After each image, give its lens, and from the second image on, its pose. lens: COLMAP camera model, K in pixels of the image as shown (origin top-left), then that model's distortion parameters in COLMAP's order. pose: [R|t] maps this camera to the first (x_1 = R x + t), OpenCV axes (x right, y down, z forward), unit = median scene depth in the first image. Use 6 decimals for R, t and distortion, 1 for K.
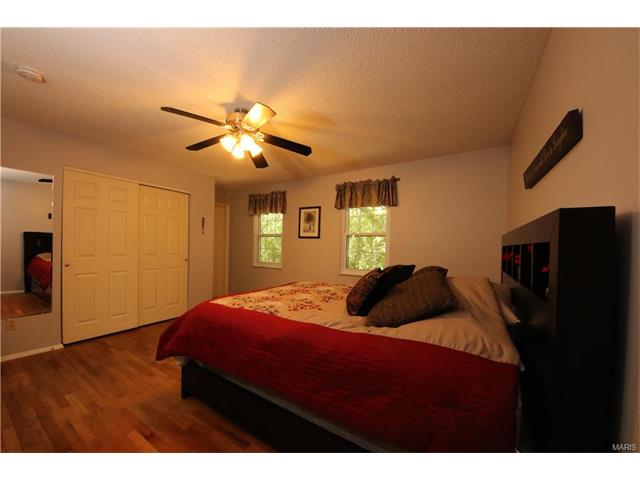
lens RADIAL K [[241.3, 0, 320.2], [0, 241.3, 247.5], [0, 0, 1]] dist [0.019240, -0.016574]
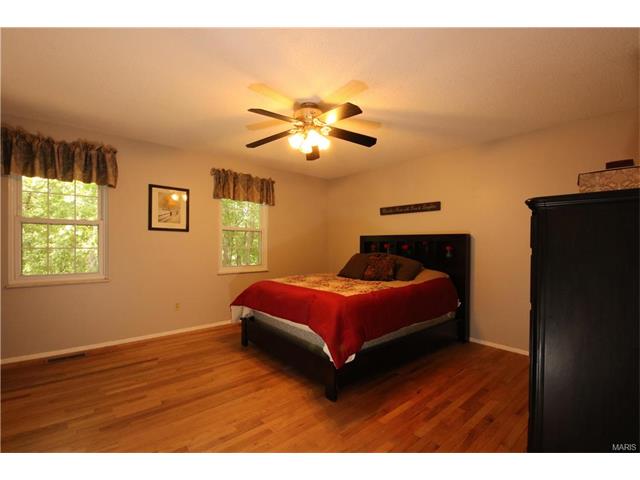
lens RADIAL K [[292.5, 0, 319.8], [0, 292.5, 243.6], [0, 0, 1]] dist [0.000244, -0.000021]
pose [[0.294107, -0.011412, 0.955704, -0.756899], [0.009235, 0.999916, 0.009098, -0.003590], [-0.955728, 0.006150, 0.294187, 0.324742]]
